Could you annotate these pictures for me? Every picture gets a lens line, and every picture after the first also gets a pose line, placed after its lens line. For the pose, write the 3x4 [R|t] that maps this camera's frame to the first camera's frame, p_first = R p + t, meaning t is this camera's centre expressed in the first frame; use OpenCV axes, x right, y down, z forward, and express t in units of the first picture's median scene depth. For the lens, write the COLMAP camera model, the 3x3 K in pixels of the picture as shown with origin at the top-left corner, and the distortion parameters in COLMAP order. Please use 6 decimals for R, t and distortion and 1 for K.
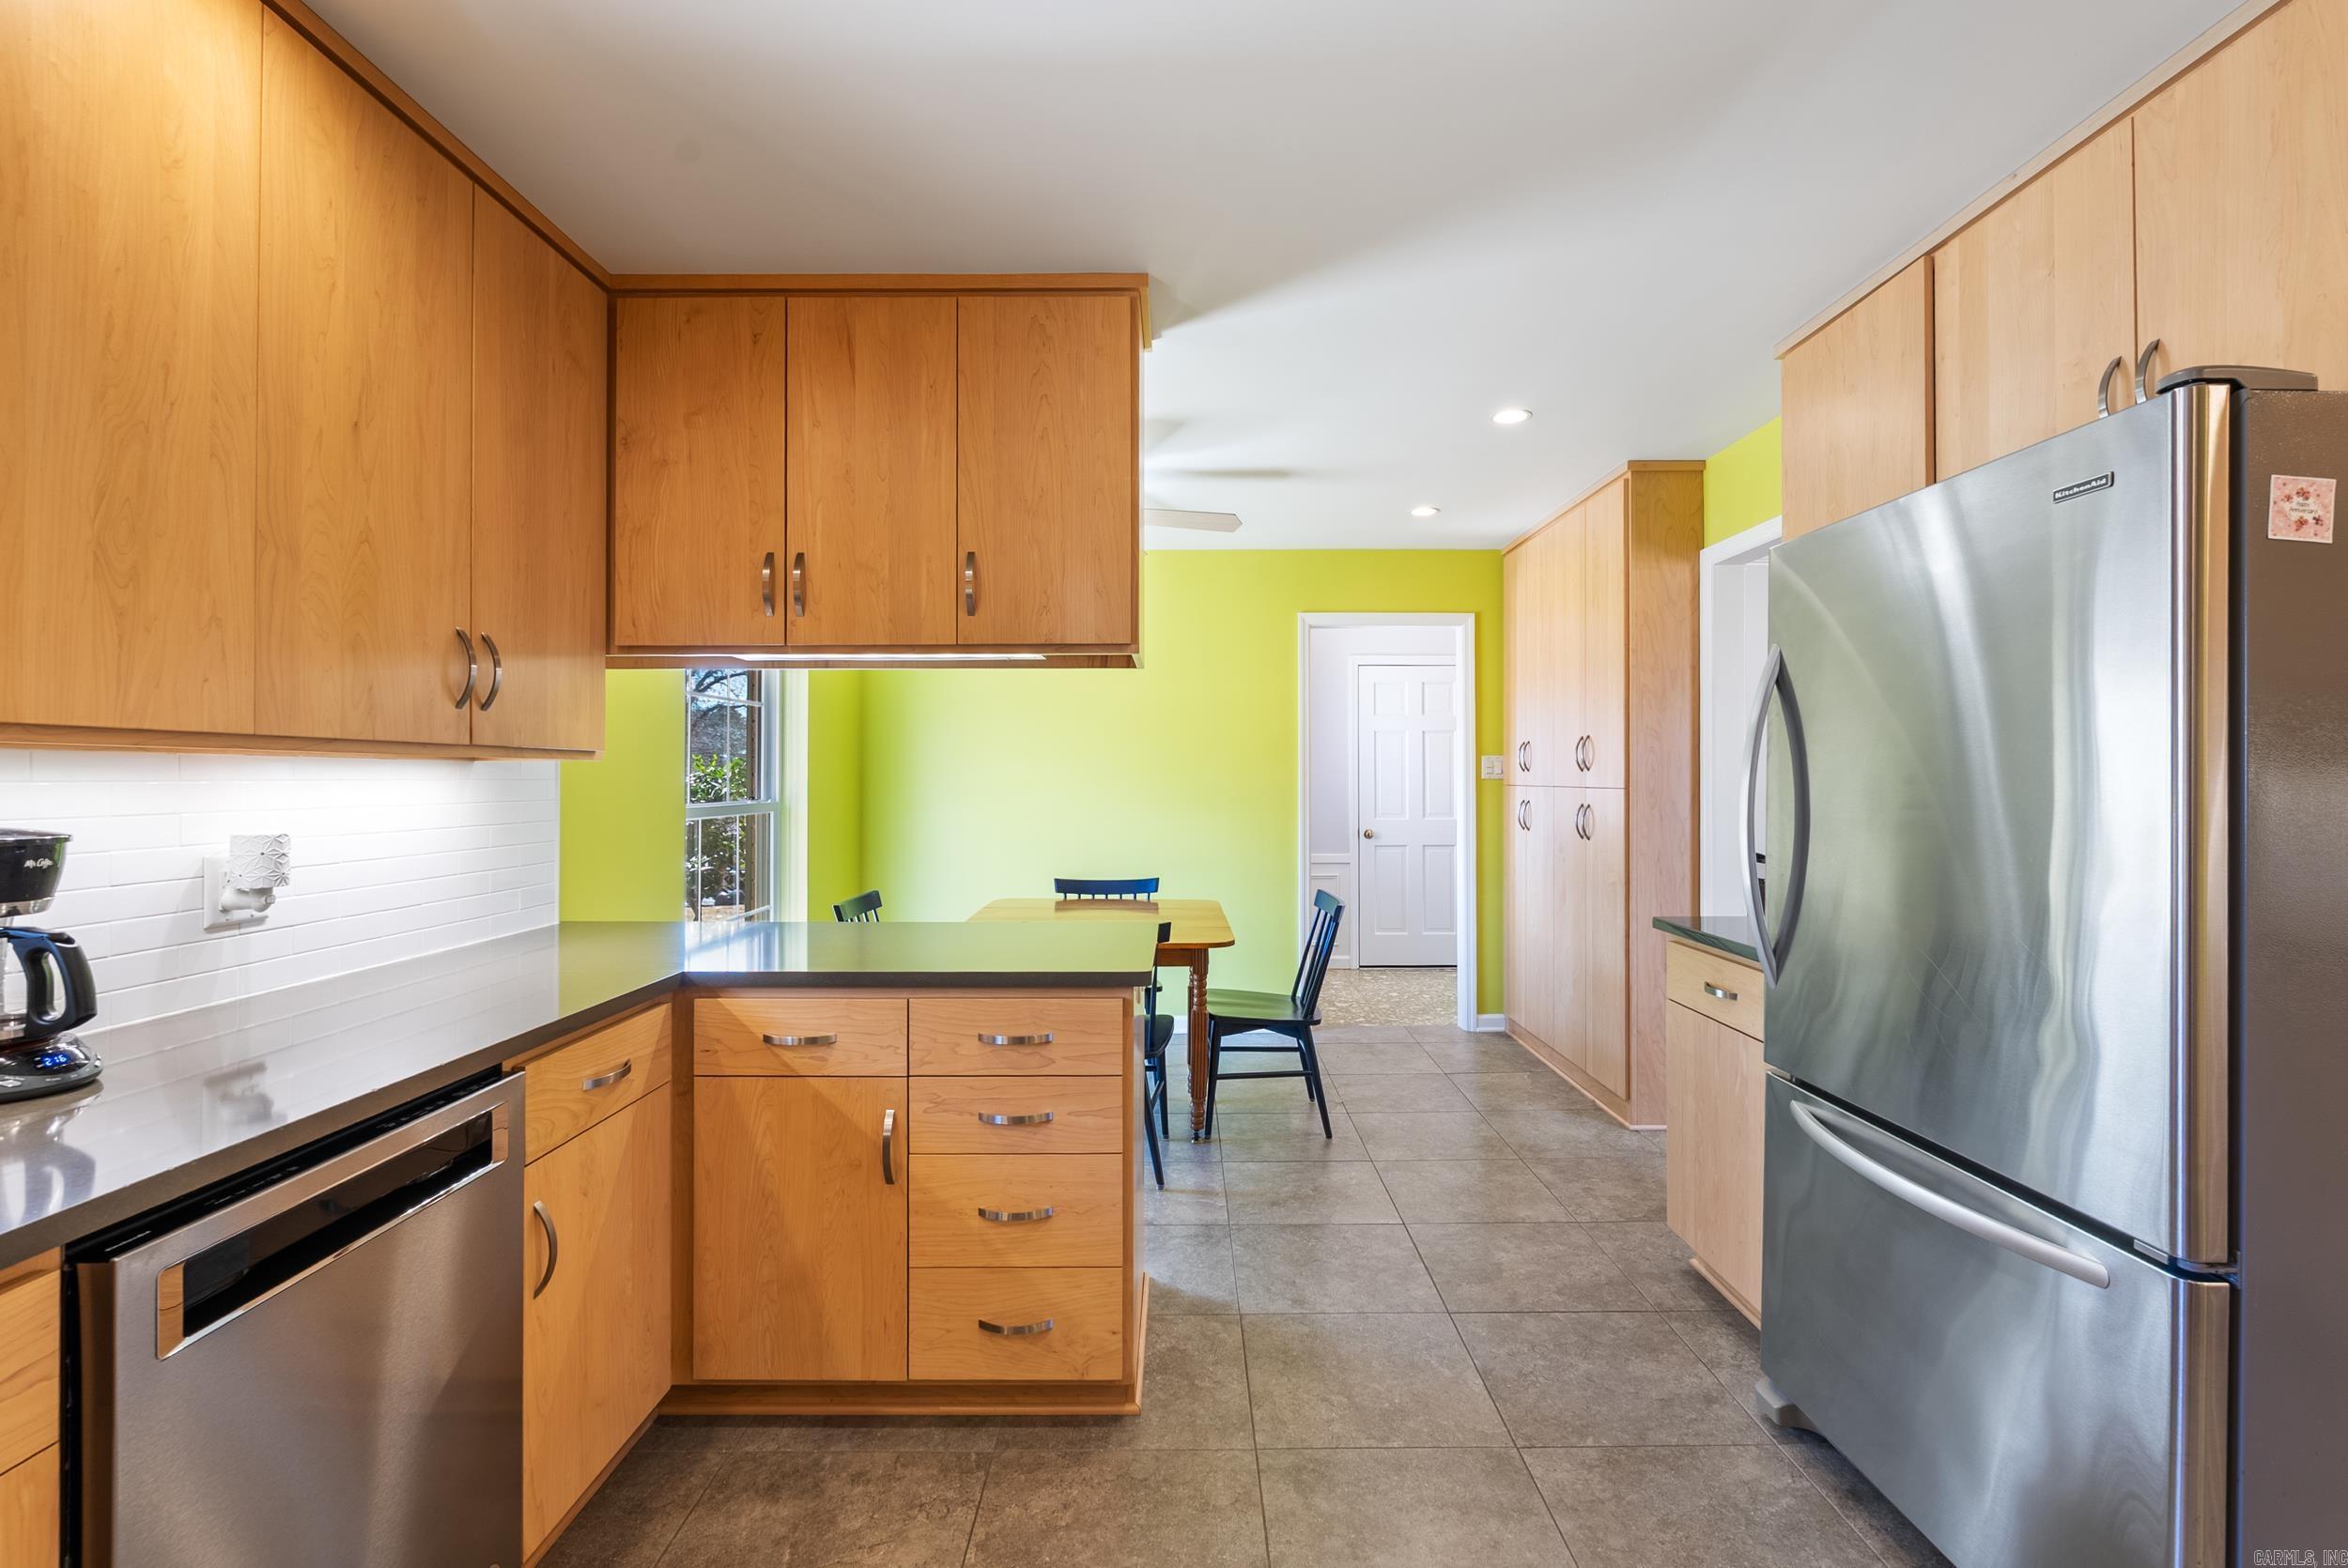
lens RADIAL K [[1044.4, 0, 1184.3], [0, 1044.4, 768.2], [0, 0, 1]] dist [-0.005291, -0.000271]
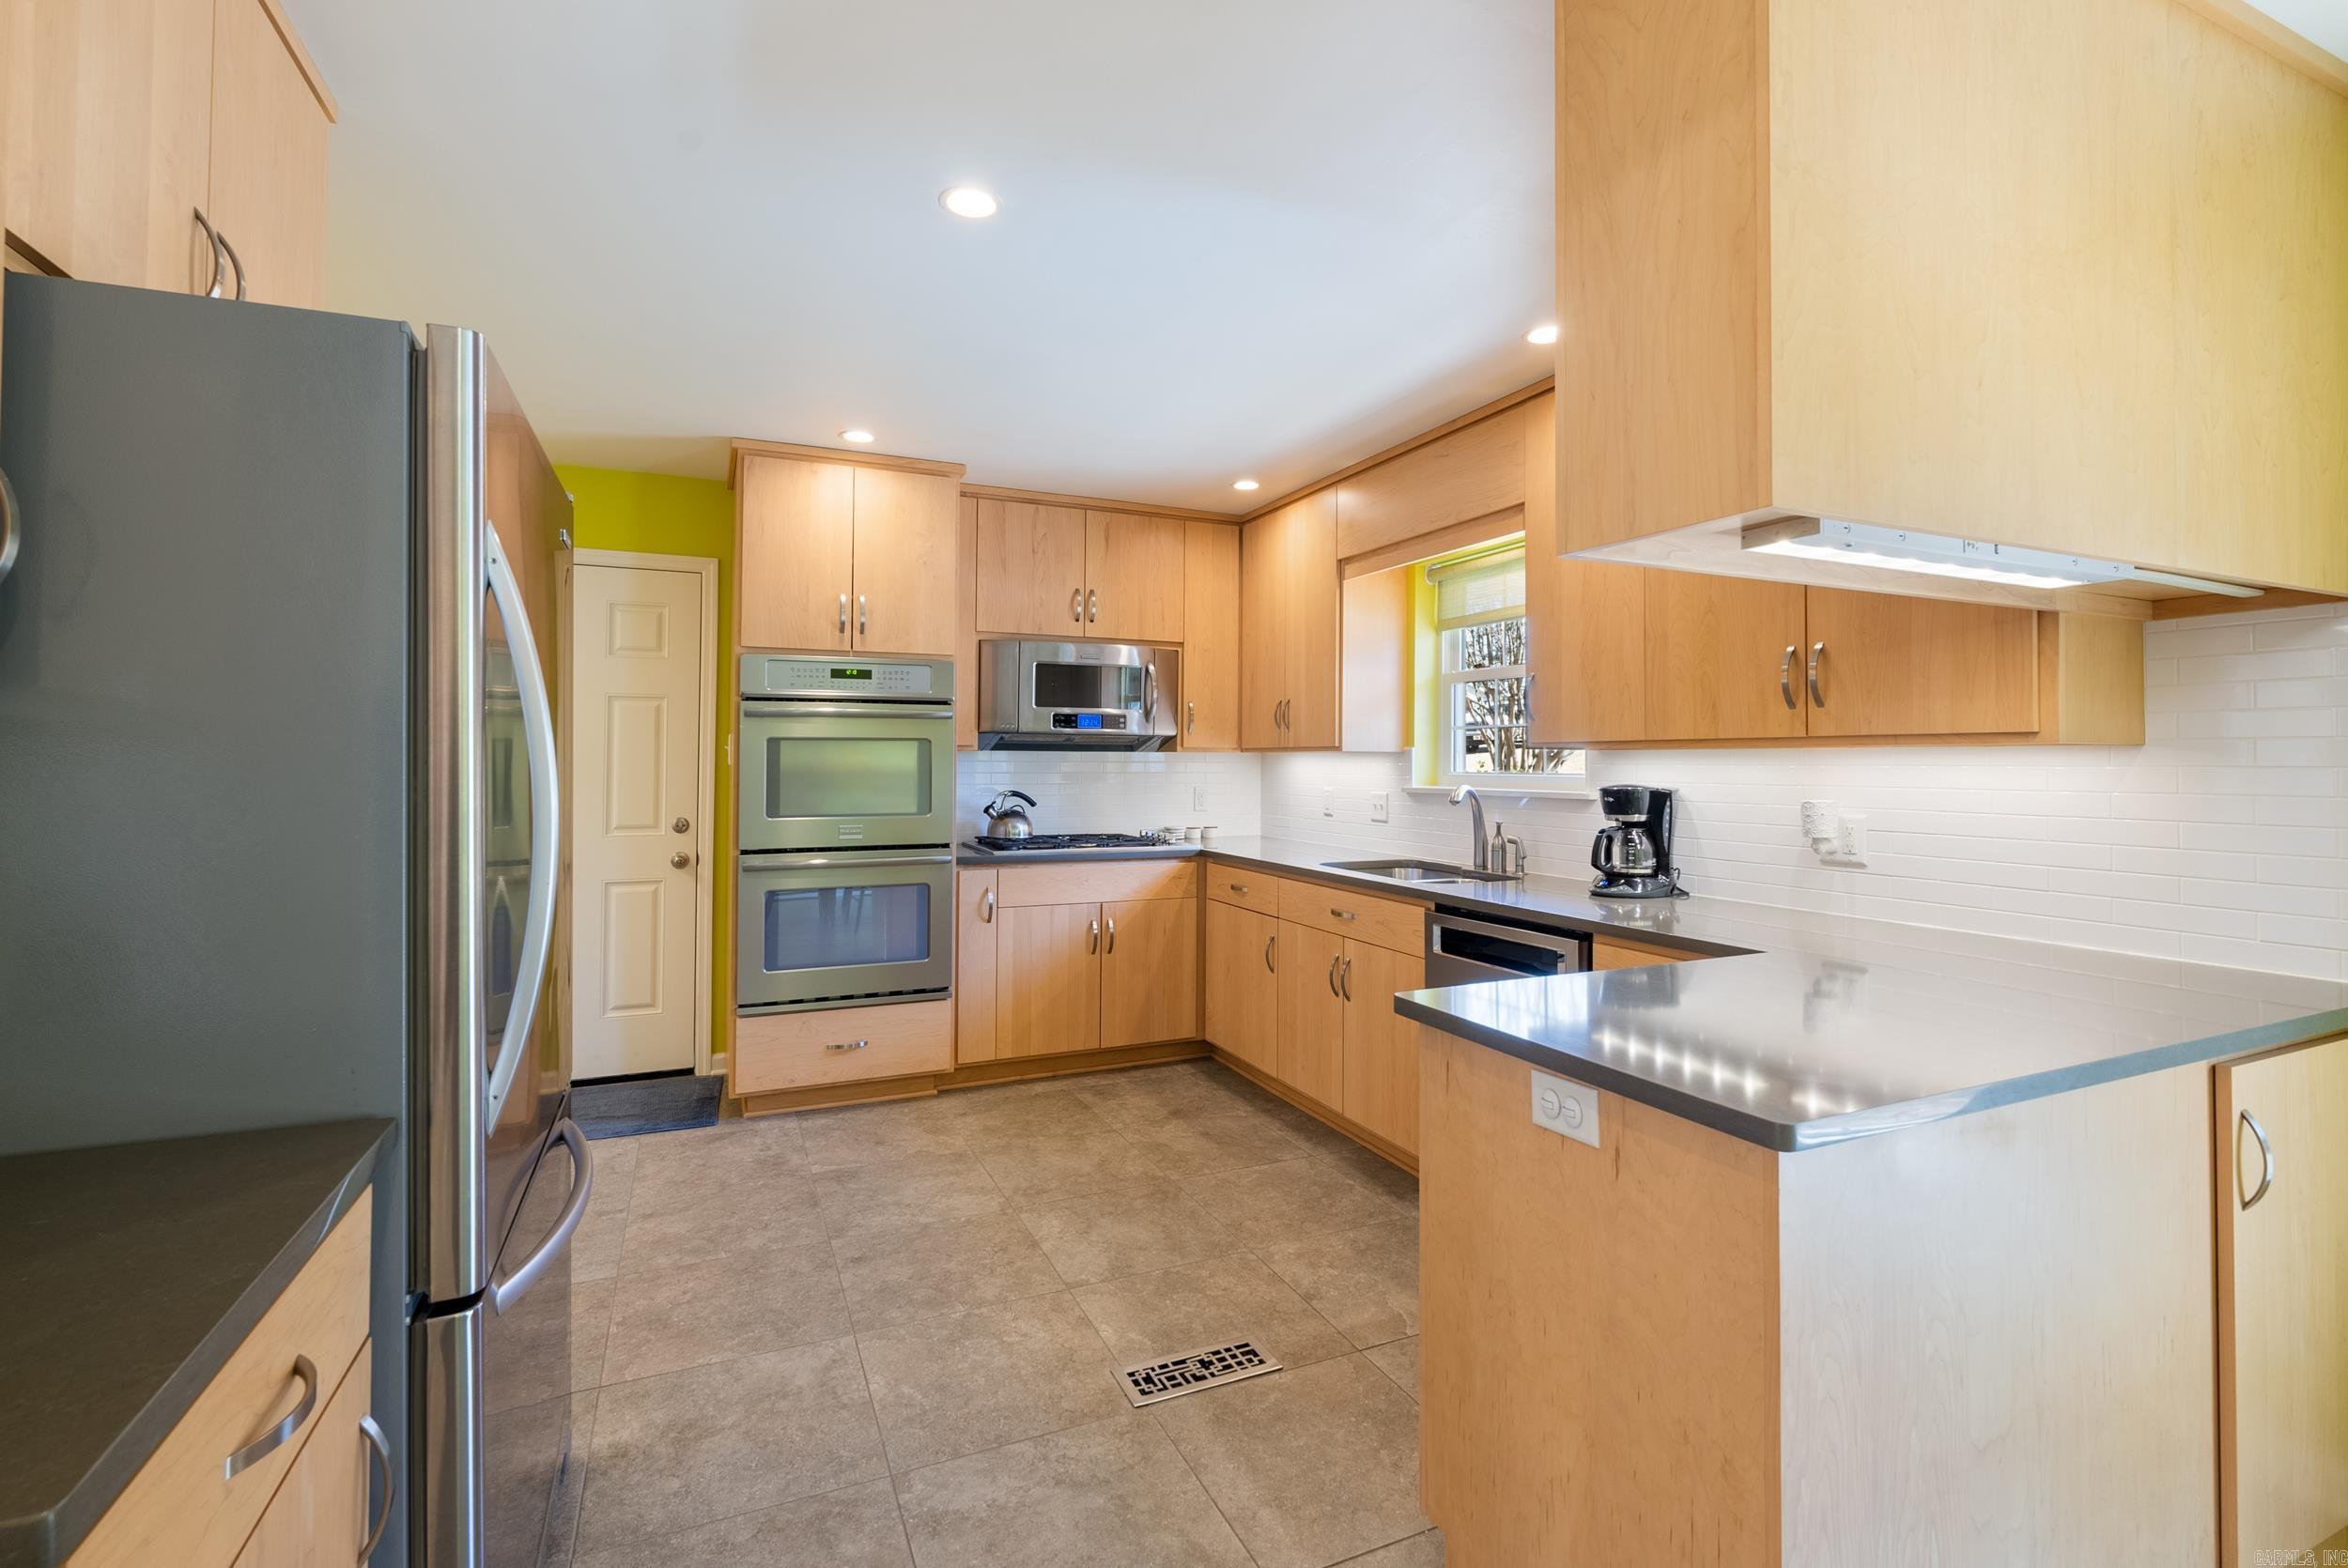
lens RADIAL K [[1044.4, 0, 1166.4], [0, 1044.4, 741.0], [0, 0, 1]] dist [-0.005291, -0.000271]
pose [[-0.917354, -0.011539, -0.397905, 0.464452], [0.000344, 0.999556, -0.029780, 0.017595], [0.398072, -0.027455, -0.916943, 1.689738]]
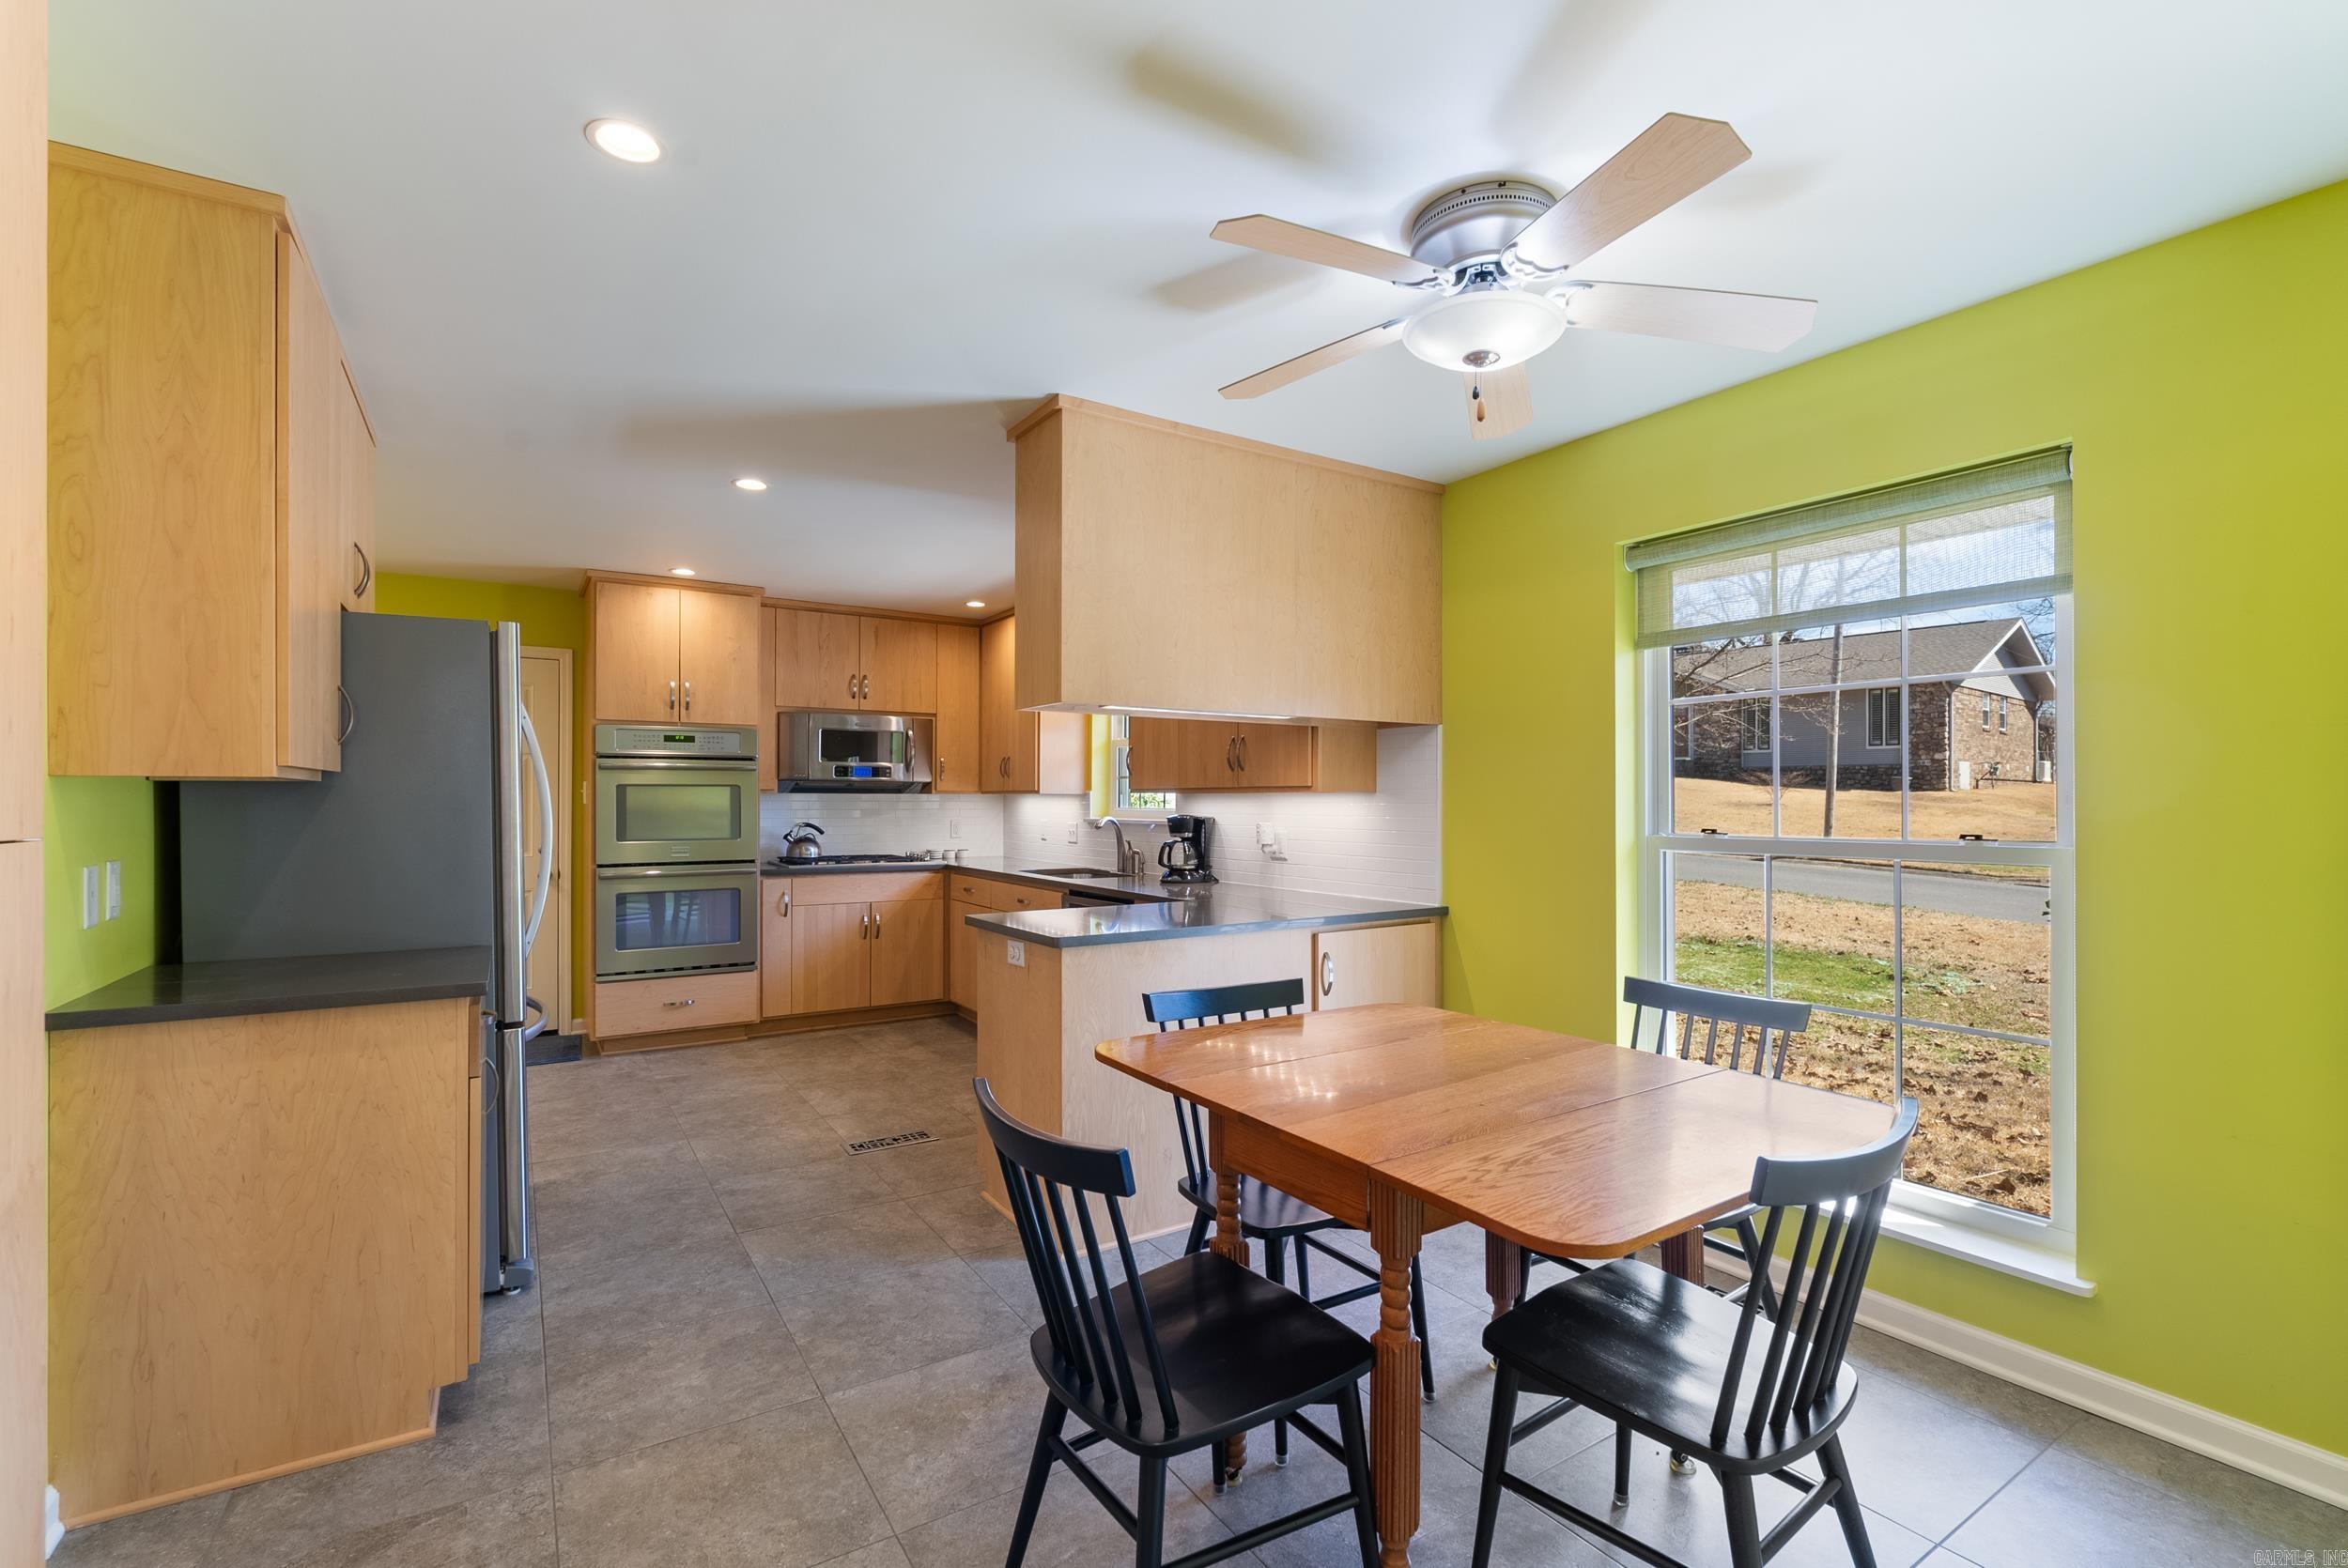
lens RADIAL K [[1044.4, 0, 1175.0], [0, 1044.4, 803.6], [0, 0, 1]] dist [-0.005291, -0.000271]
pose [[-0.845288, -0.000181, -0.534311, 0.585199], [0.003718, 0.999974, -0.006221, 0.024313], [0.534298, -0.007245, -0.845265, 2.615225]]
